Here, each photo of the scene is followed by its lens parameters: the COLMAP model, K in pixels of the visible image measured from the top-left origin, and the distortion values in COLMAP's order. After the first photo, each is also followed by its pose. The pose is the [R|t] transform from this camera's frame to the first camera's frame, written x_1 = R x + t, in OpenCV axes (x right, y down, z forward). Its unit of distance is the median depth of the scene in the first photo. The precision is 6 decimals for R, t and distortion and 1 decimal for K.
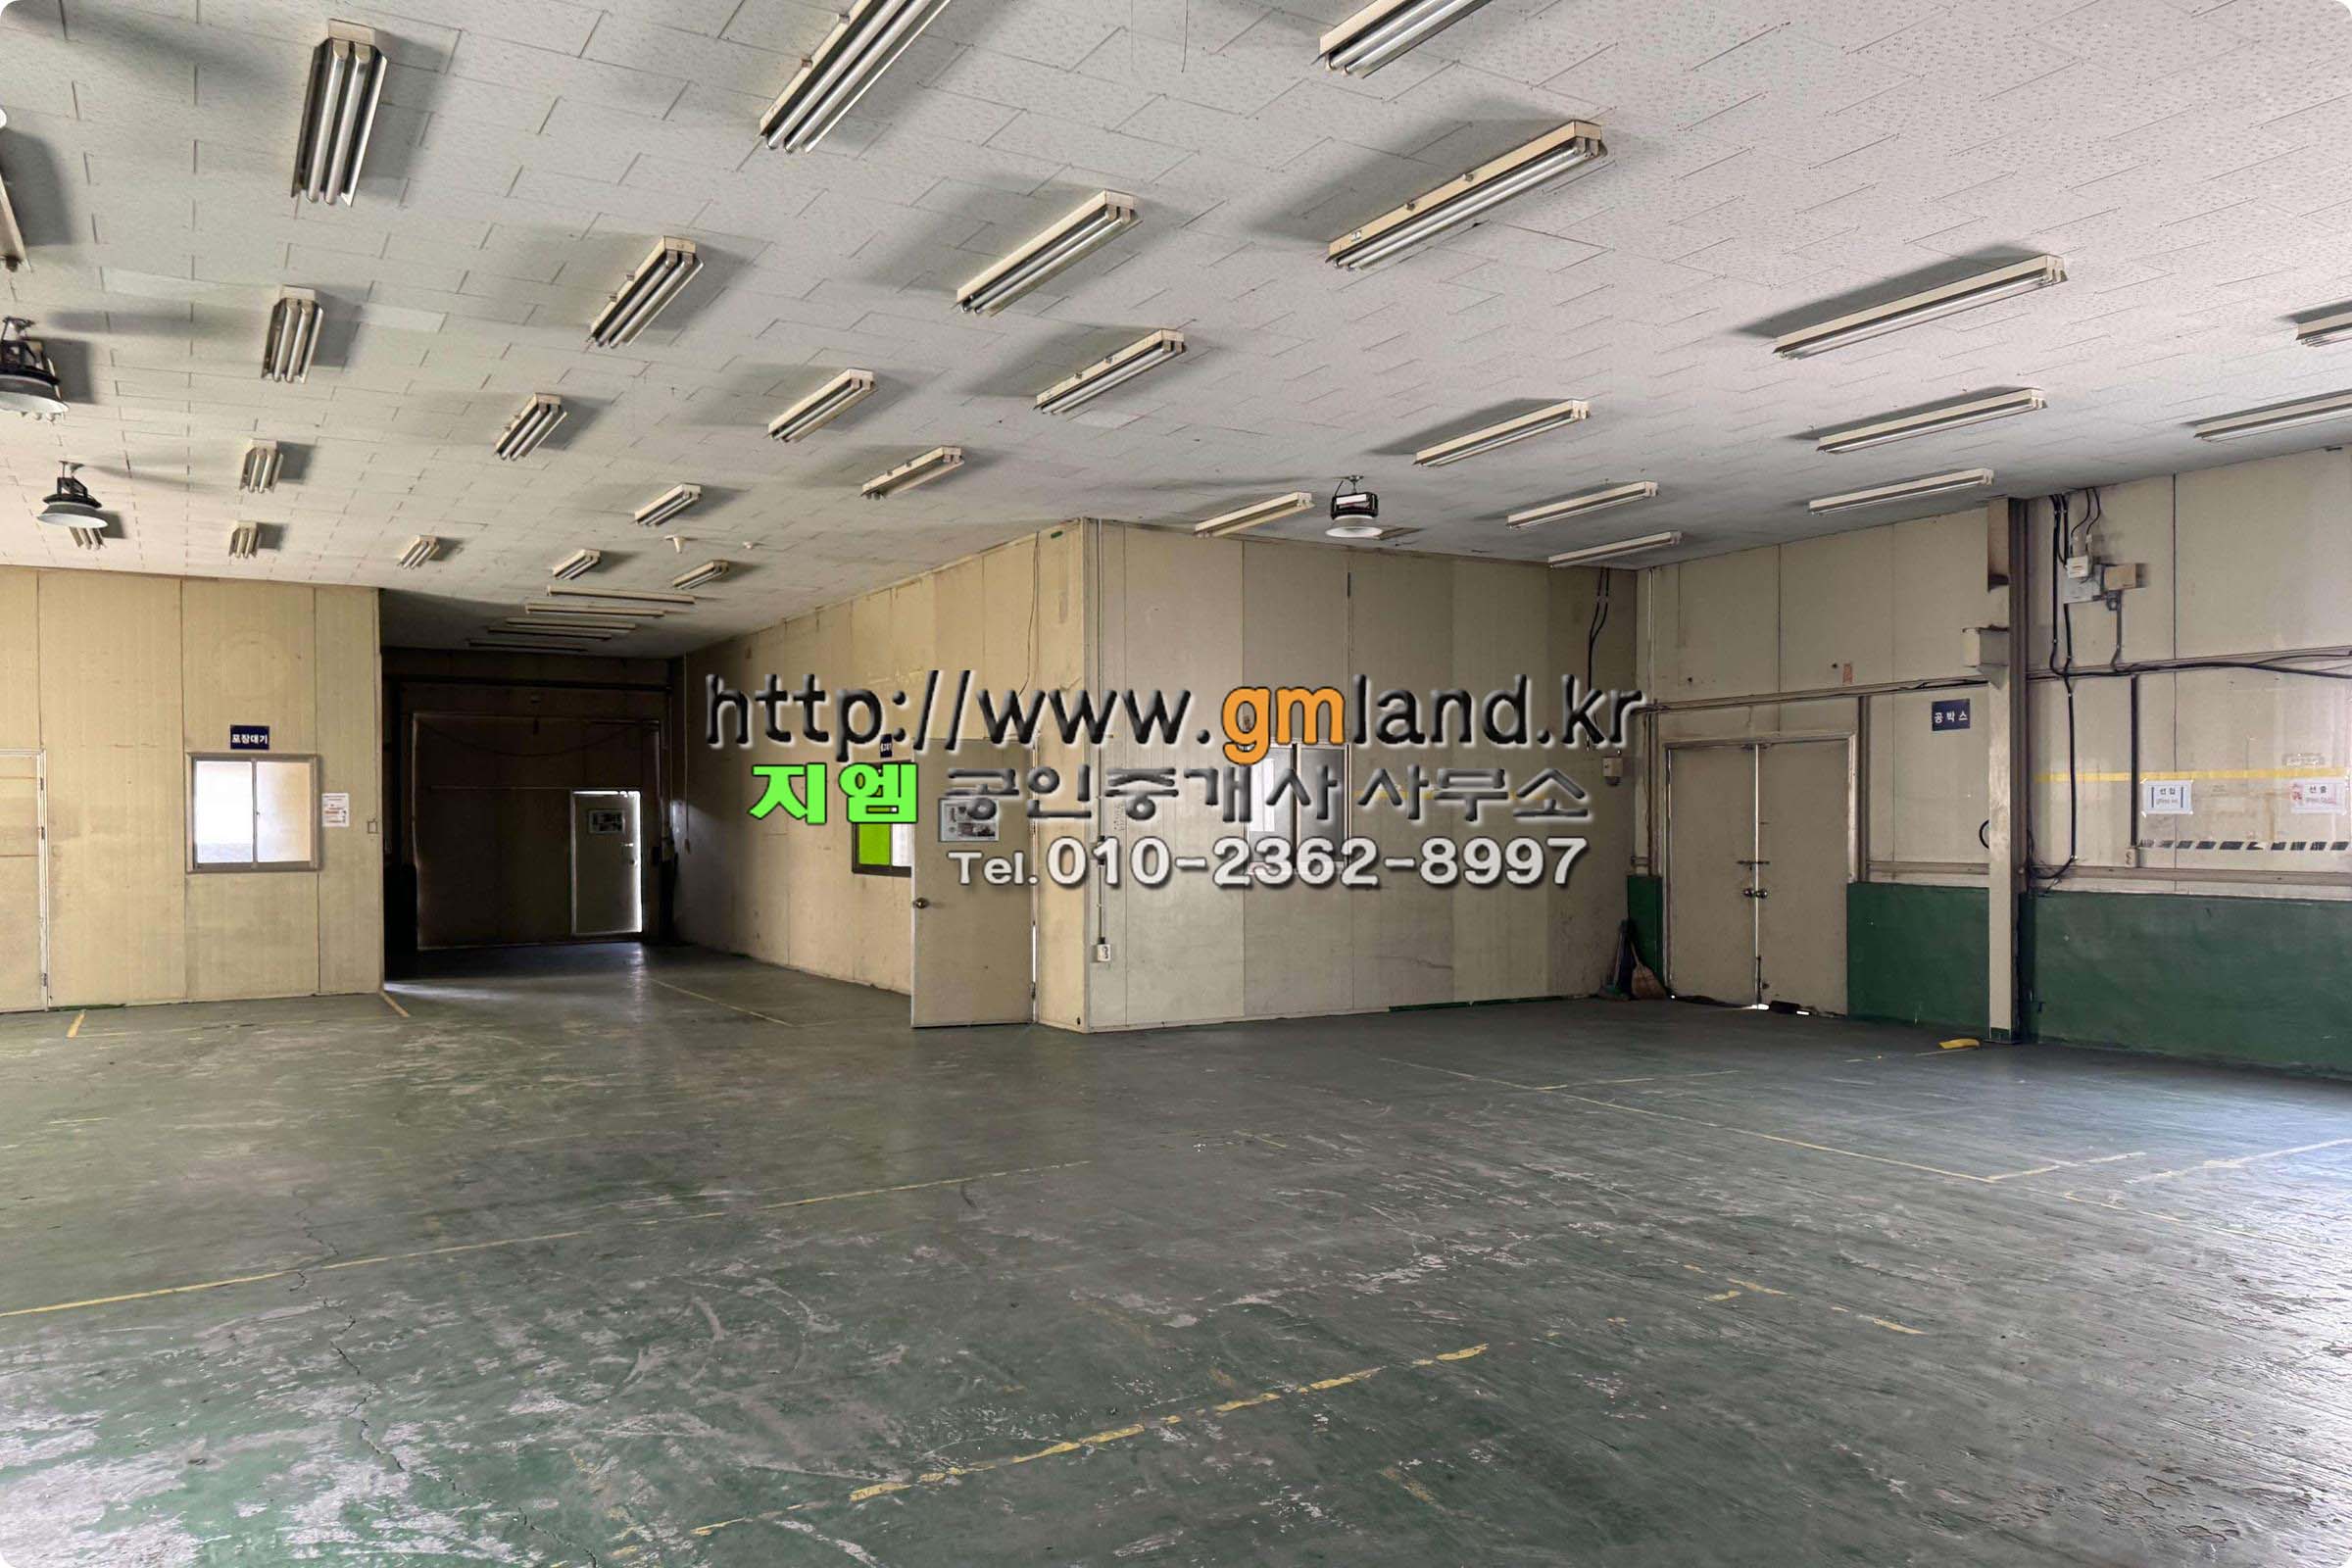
lens RADIAL K [[1652.2, 0, 1203.4], [0, 1652.2, 828.7], [0, 0, 1]] dist [0.044428, -0.002257]
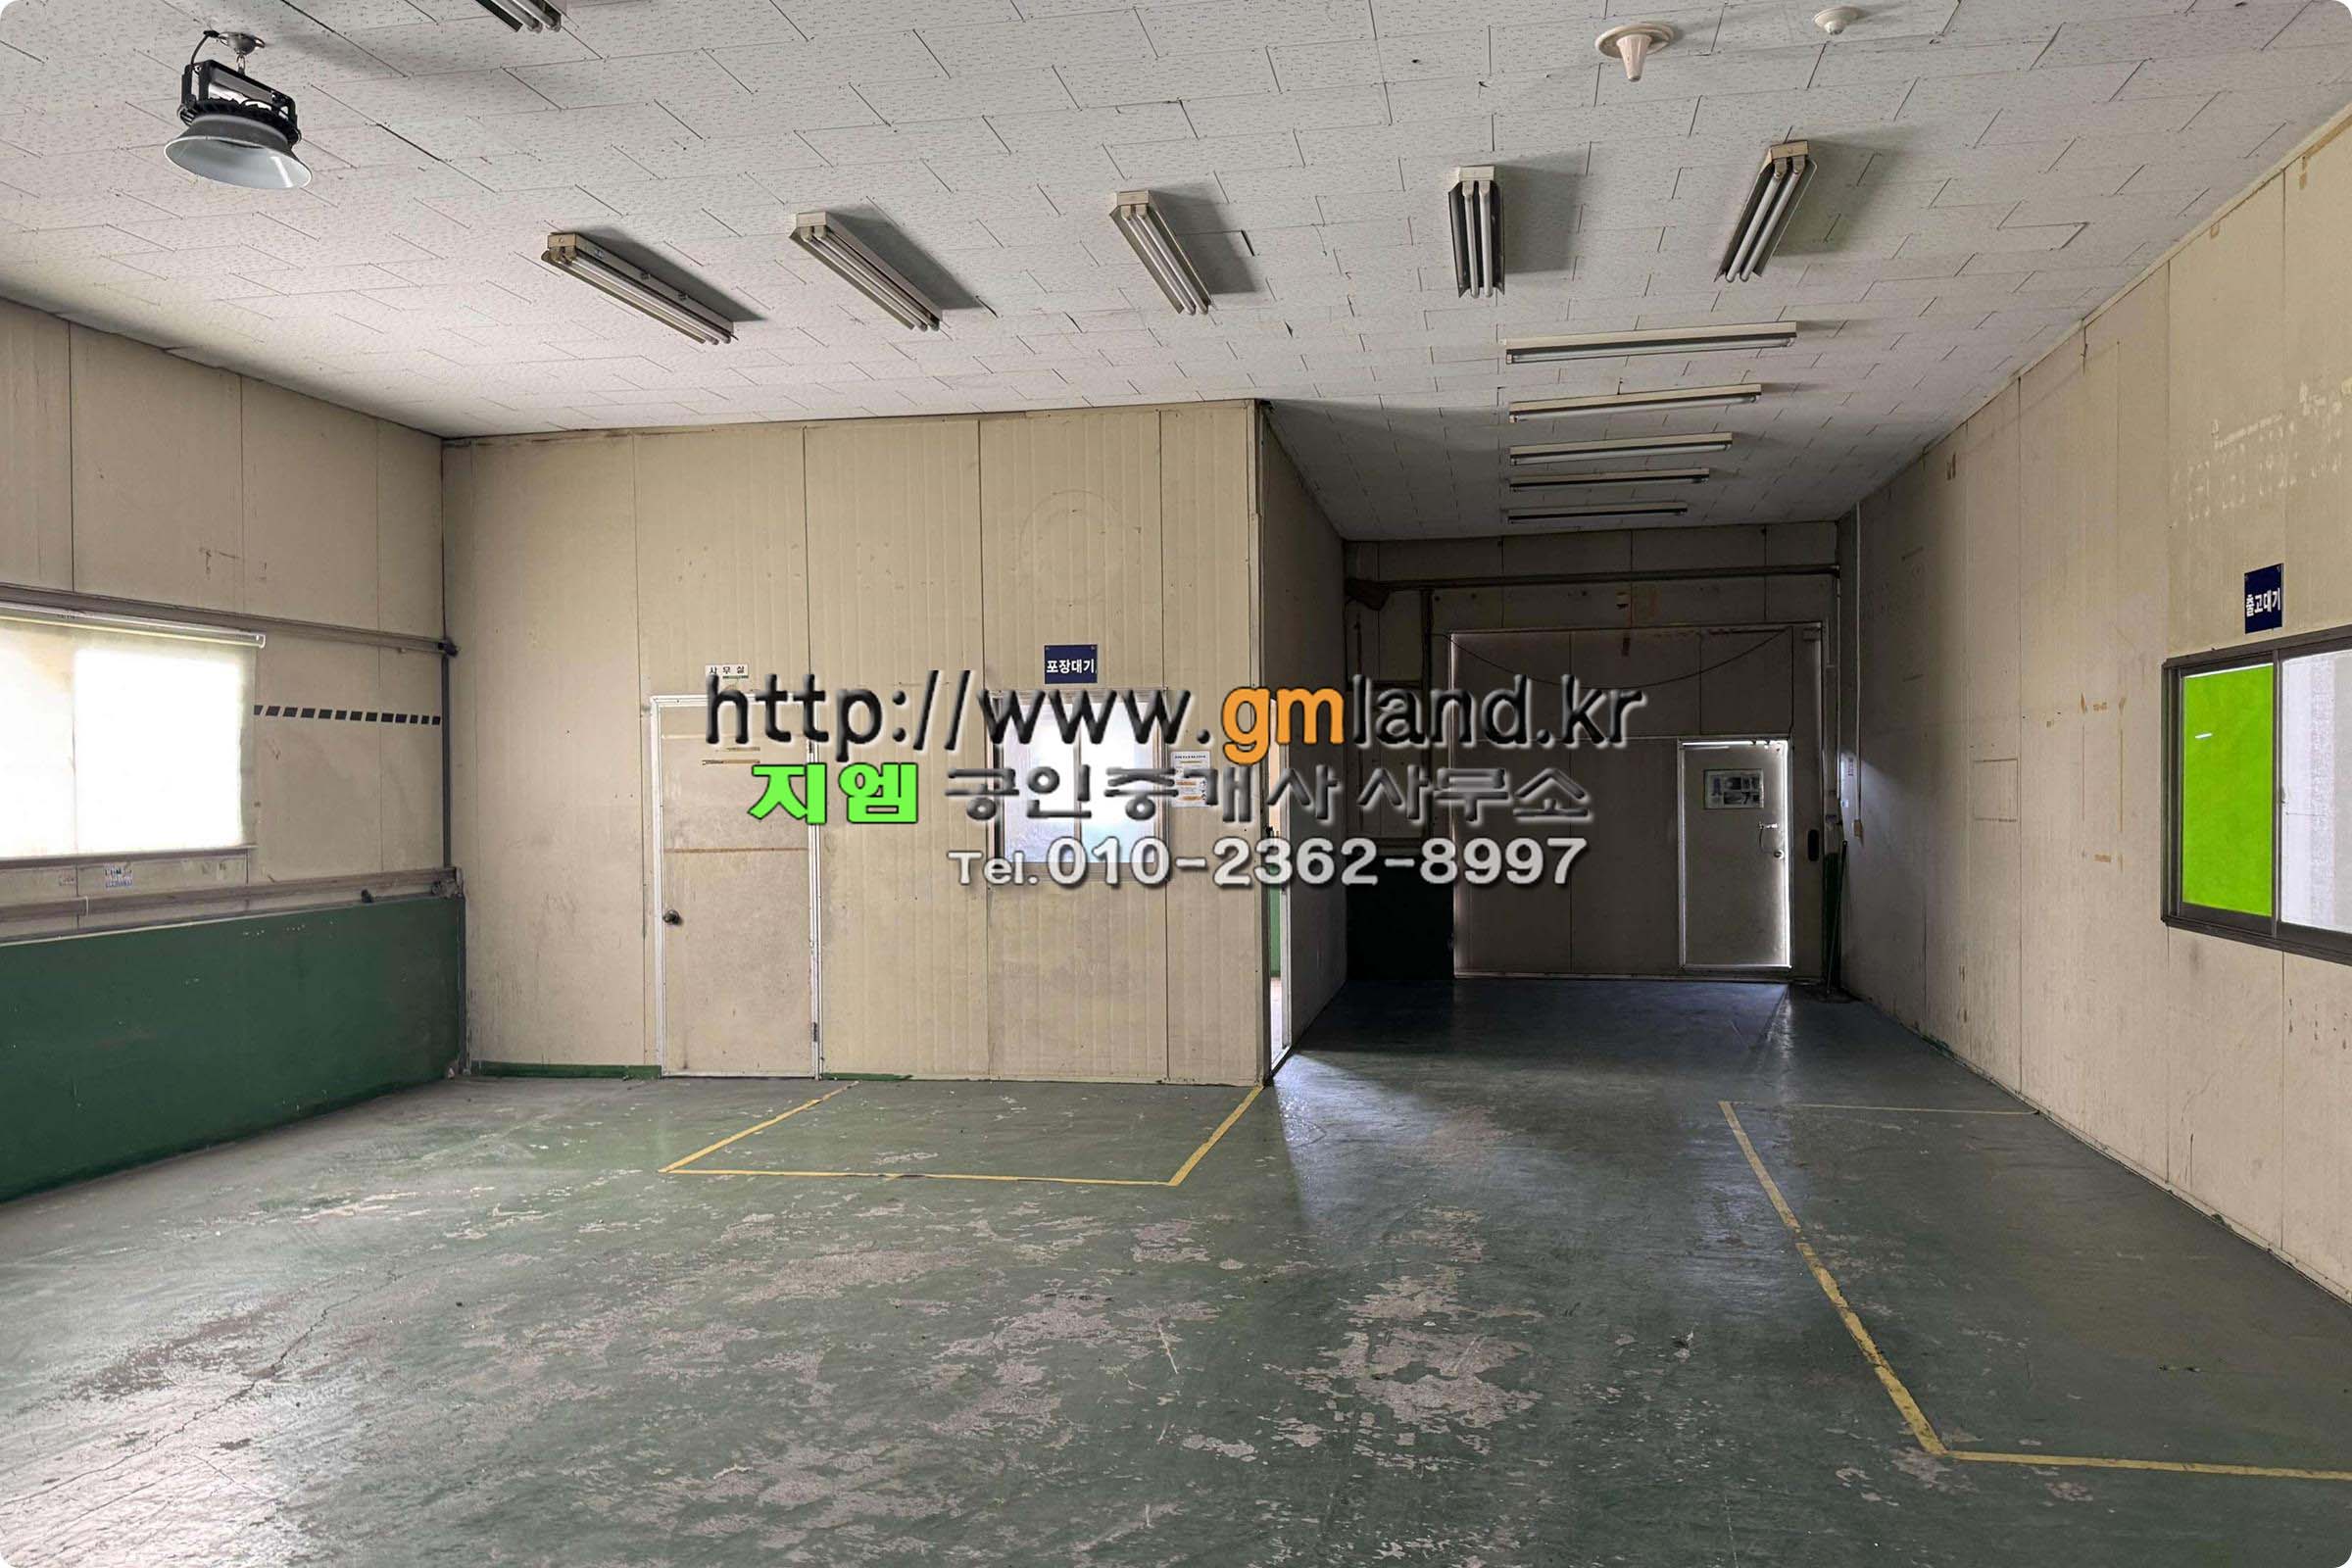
lens RADIAL K [[1652.2, 0, 1203.4], [0, 1652.2, 828.7], [0, 0, 1]] dist [0.044428, -0.002257]
pose [[0.733274, 0.018055, -0.679694, -0.103004], [0.001080, 0.999615, 0.027718, -0.009125], [0.679932, -0.021059, 0.732972, 0.526723]]
